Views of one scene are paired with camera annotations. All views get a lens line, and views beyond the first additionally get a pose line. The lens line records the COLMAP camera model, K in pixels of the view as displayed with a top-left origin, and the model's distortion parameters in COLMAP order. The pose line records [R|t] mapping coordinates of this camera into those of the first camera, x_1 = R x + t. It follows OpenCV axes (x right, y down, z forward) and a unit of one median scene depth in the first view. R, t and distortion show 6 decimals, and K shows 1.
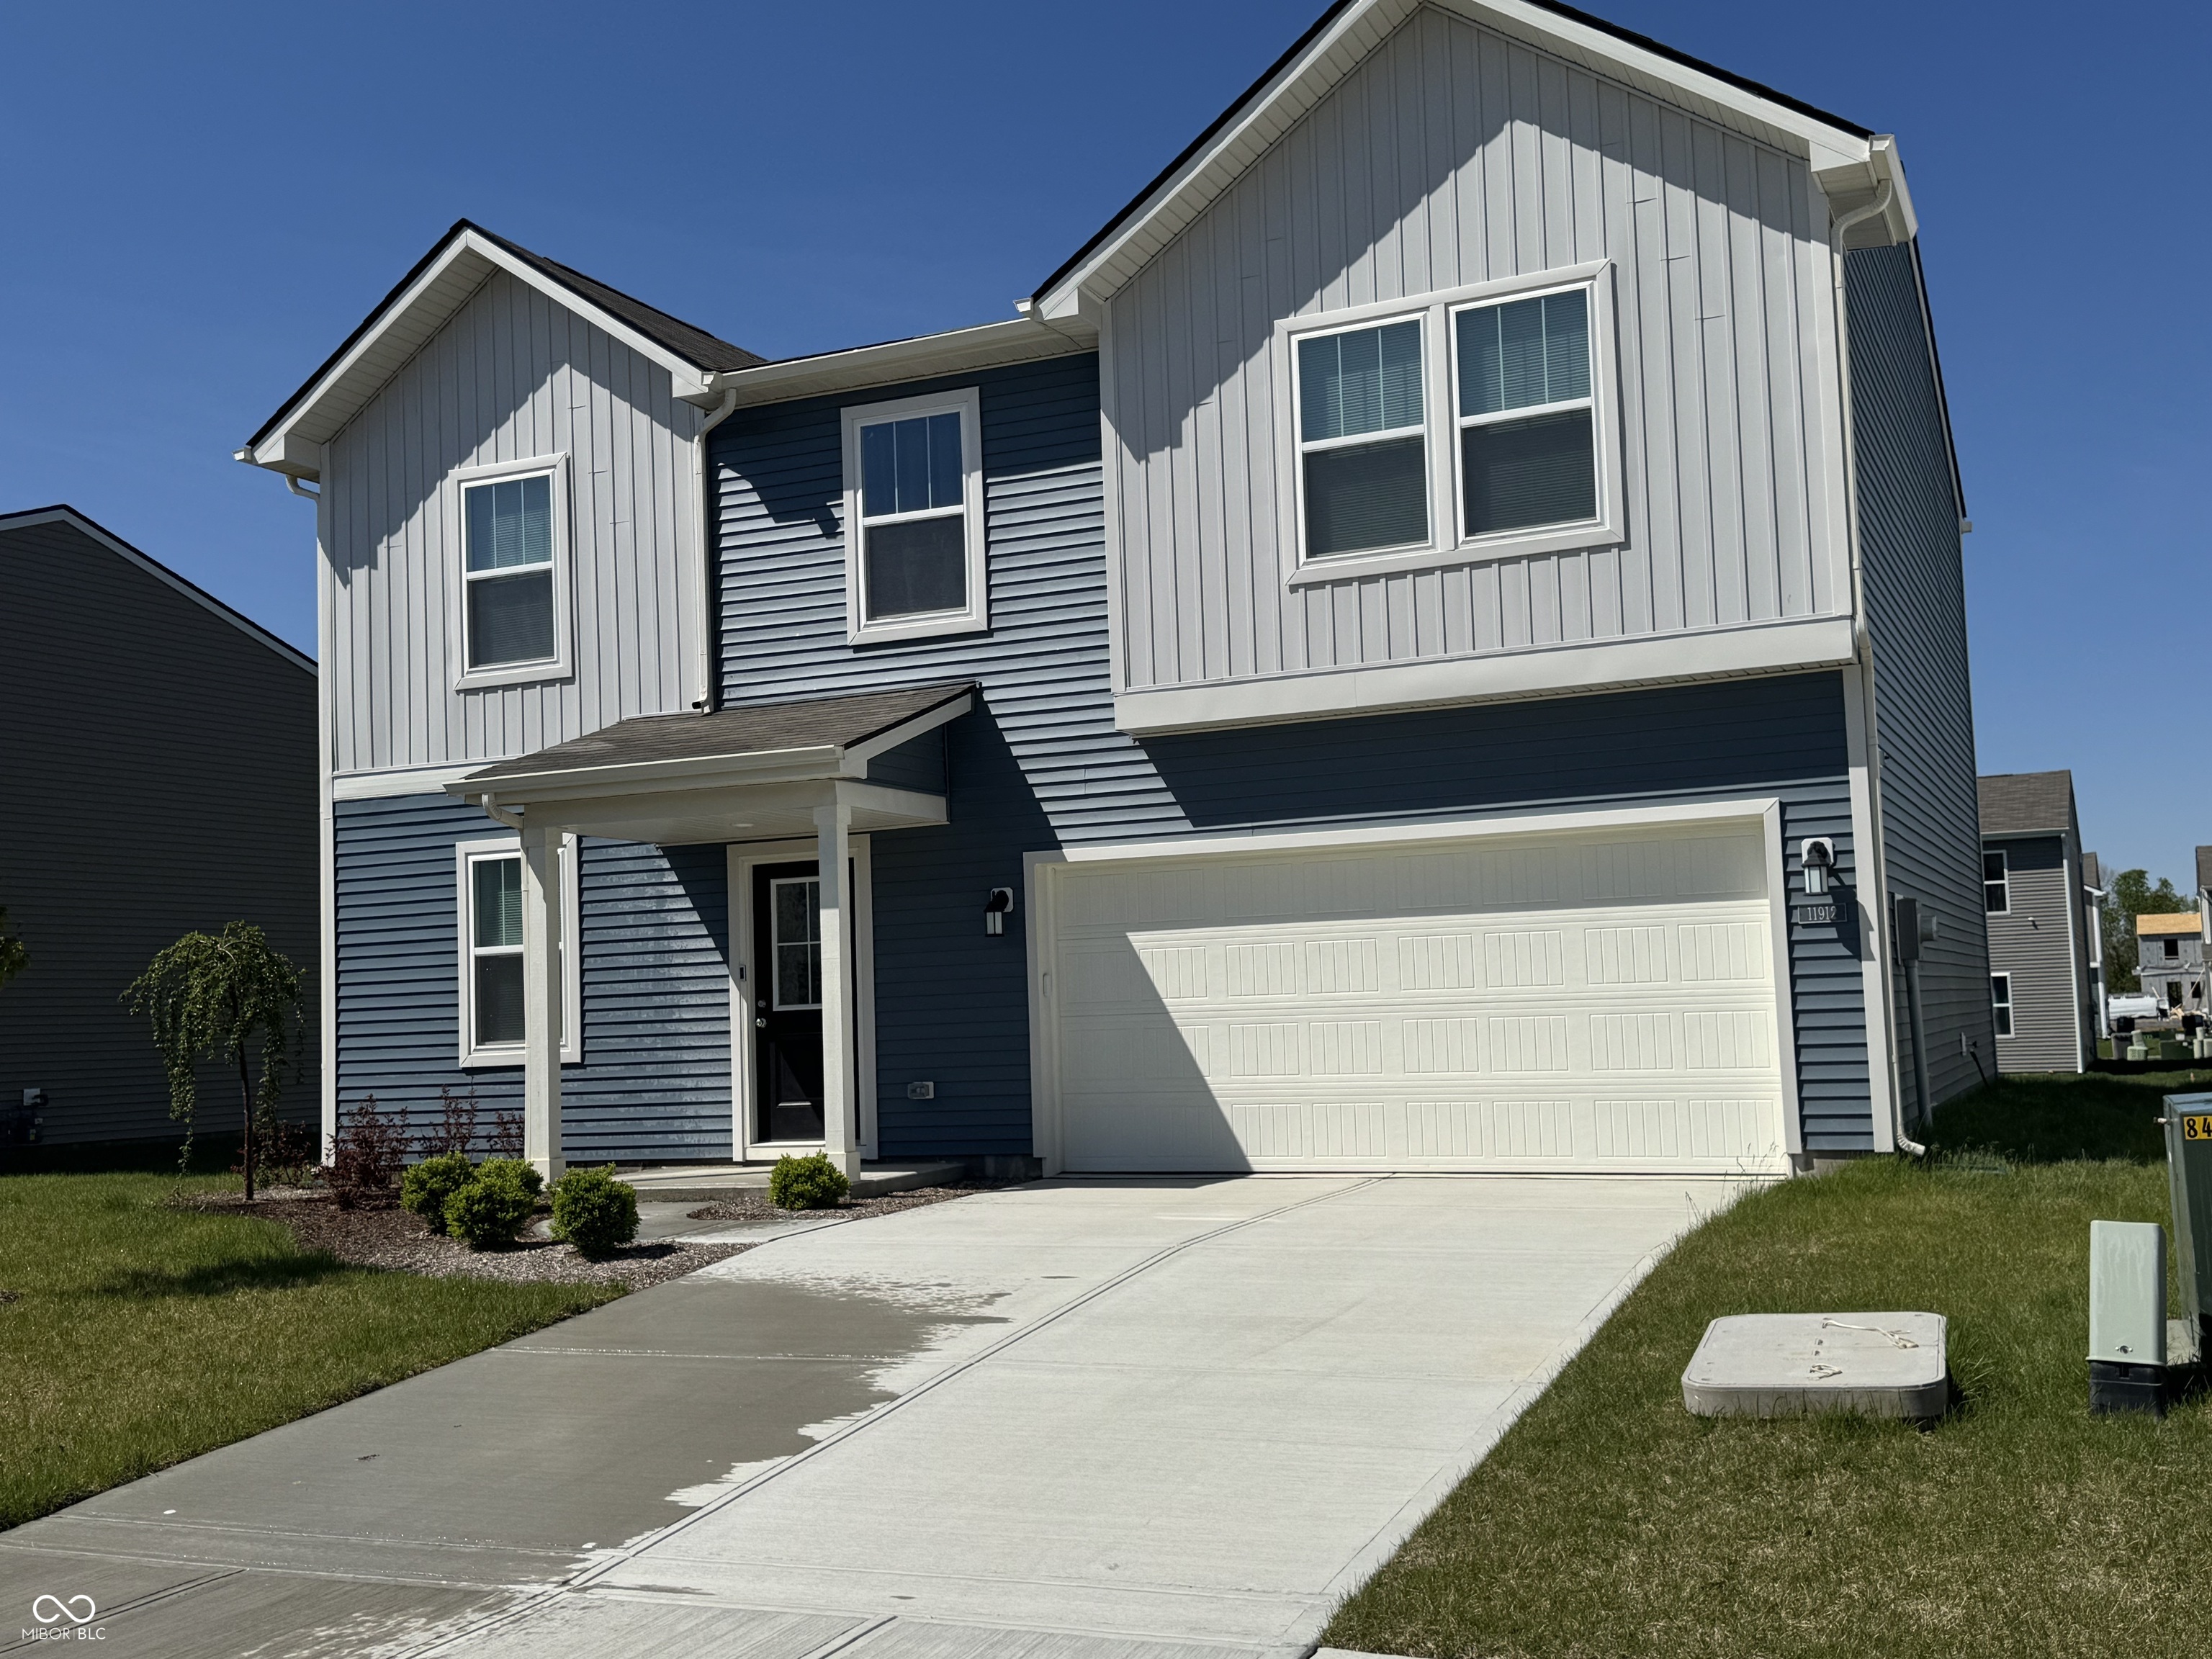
lens RADIAL K [[2316.7, 0, 1101.9], [0, 2316.7, 832.9], [0, 0, 1]] dist [0.096976, 0.000000]
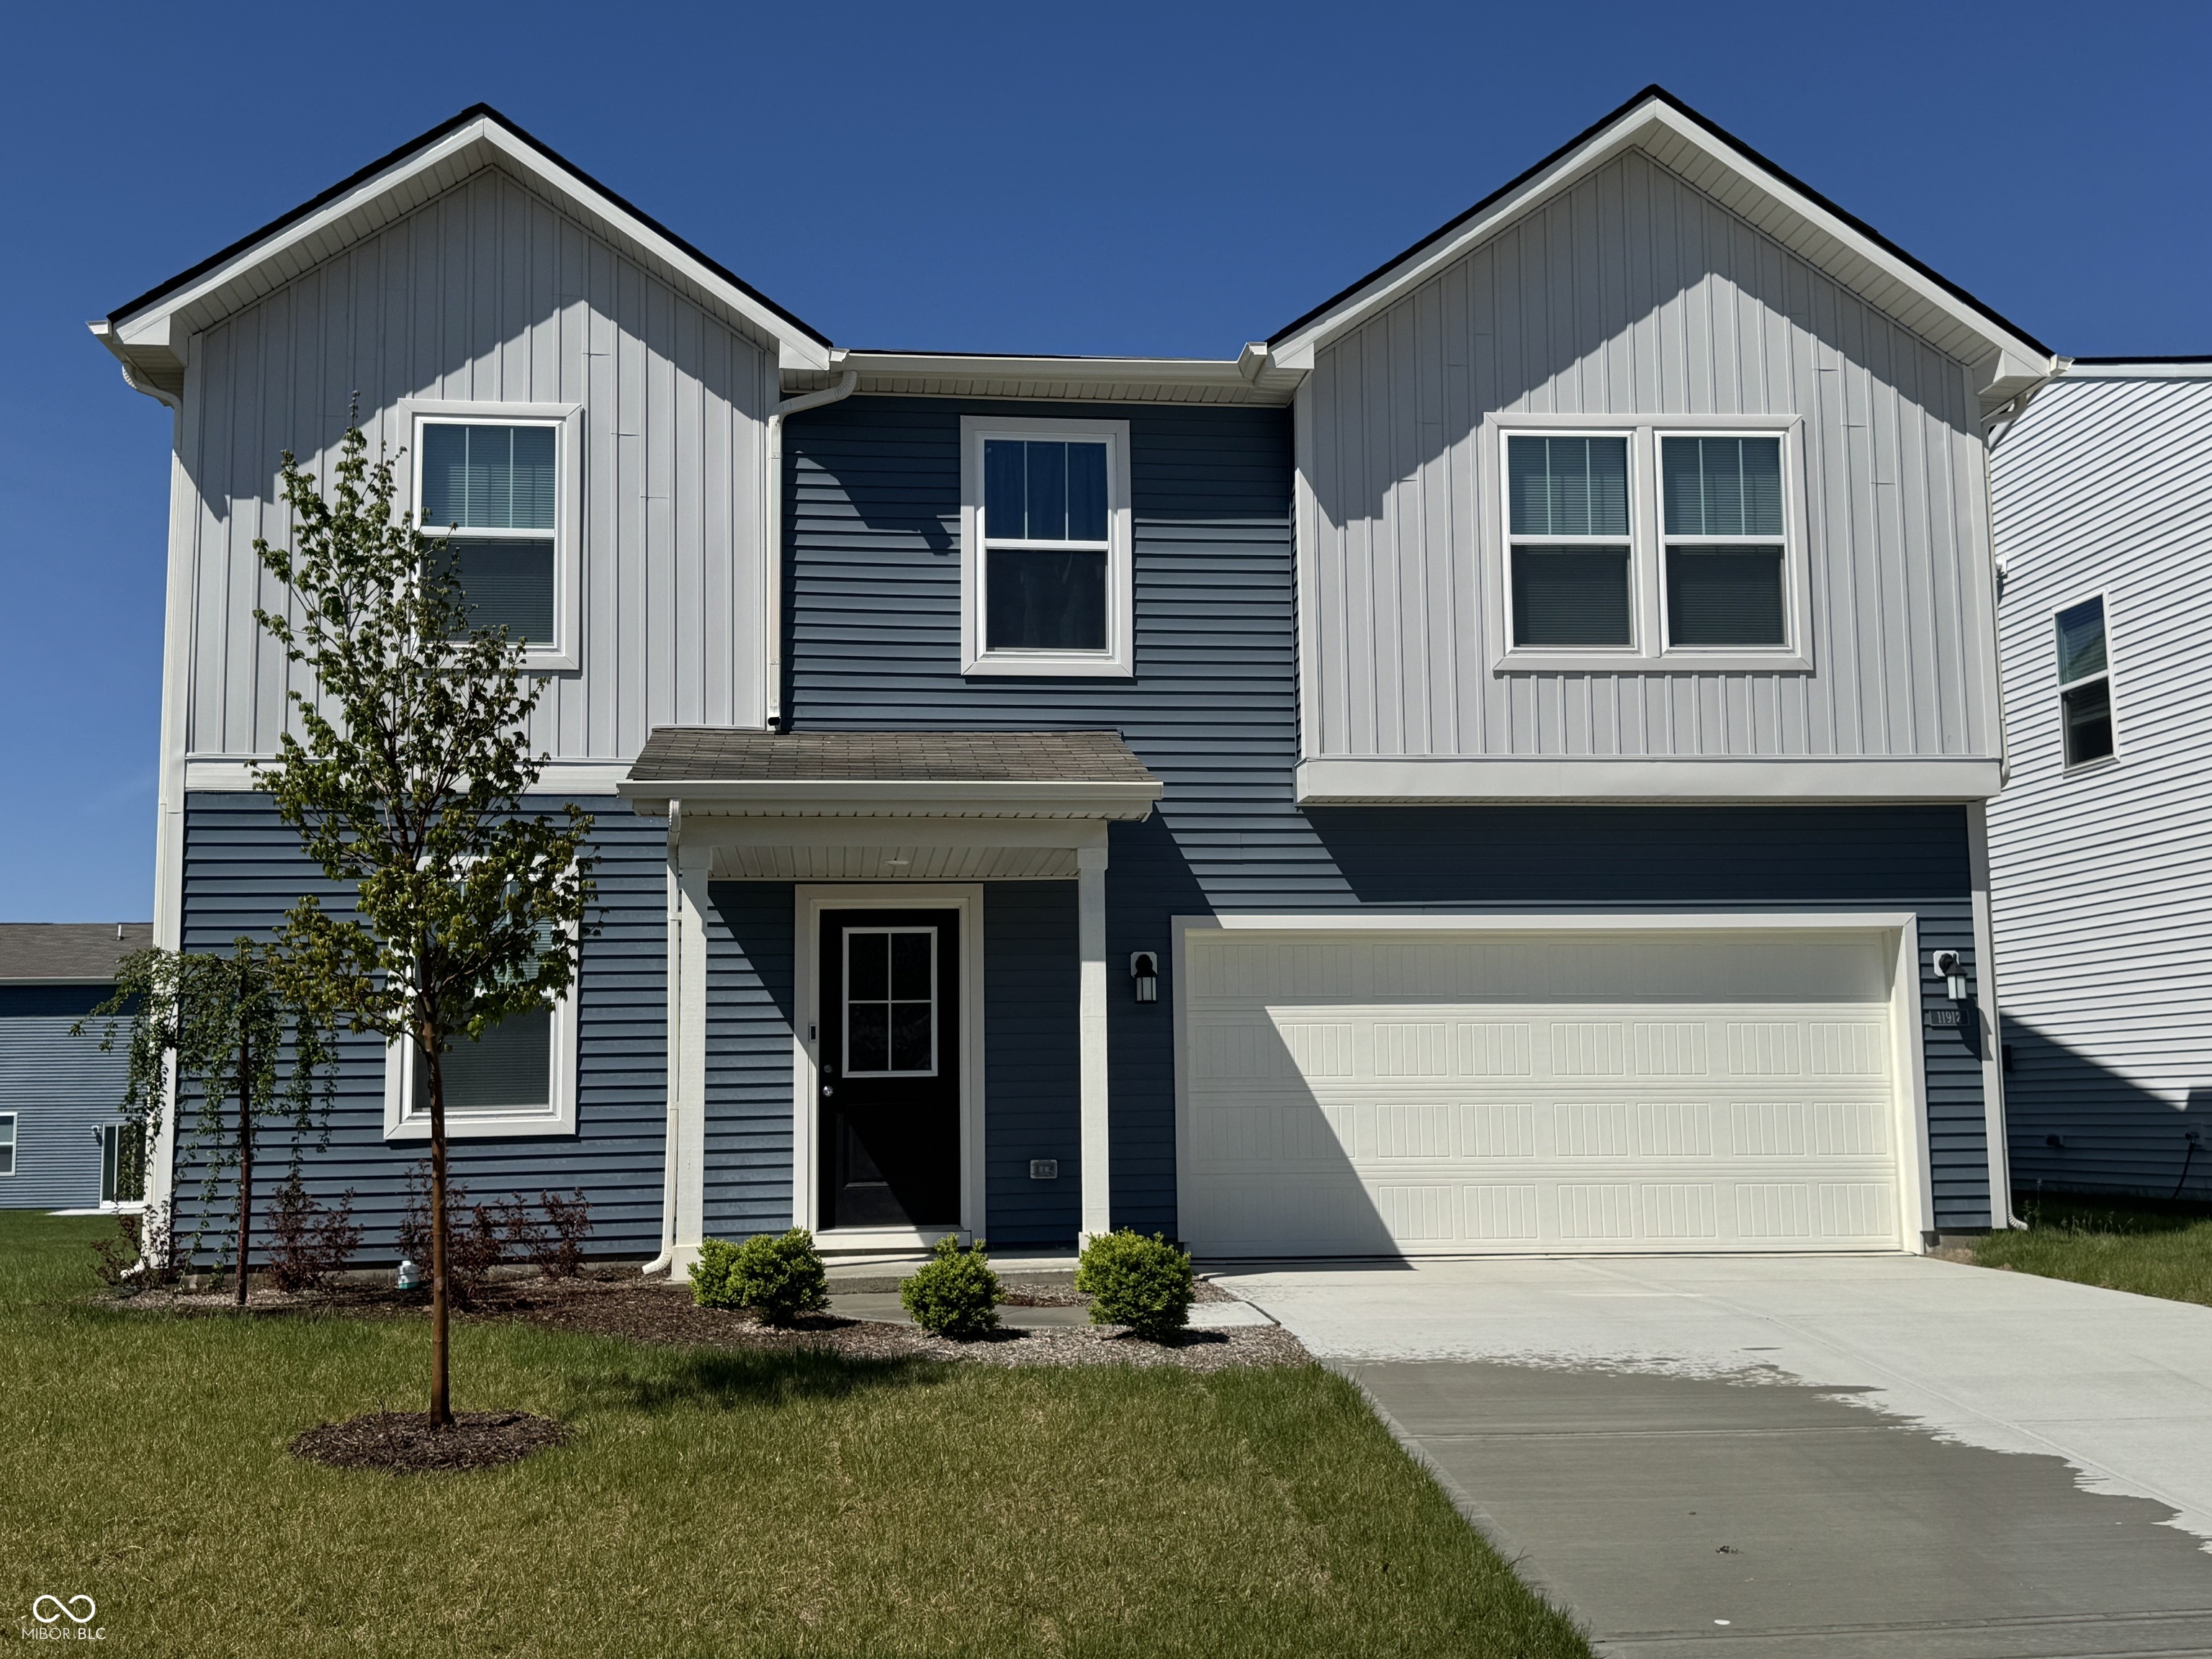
lens RADIAL K [[2157.5, 0, 1110.6], [0, 2157.5, 836.8], [0, 0, 1]] dist [0.070109, 0.000000]
pose [[0.852184, 0.087458, 0.515881, -0.518039], [-0.059774, 0.995750, -0.070071, 0.040063], [-0.519817, 0.028877, 0.853790, 0.268471]]
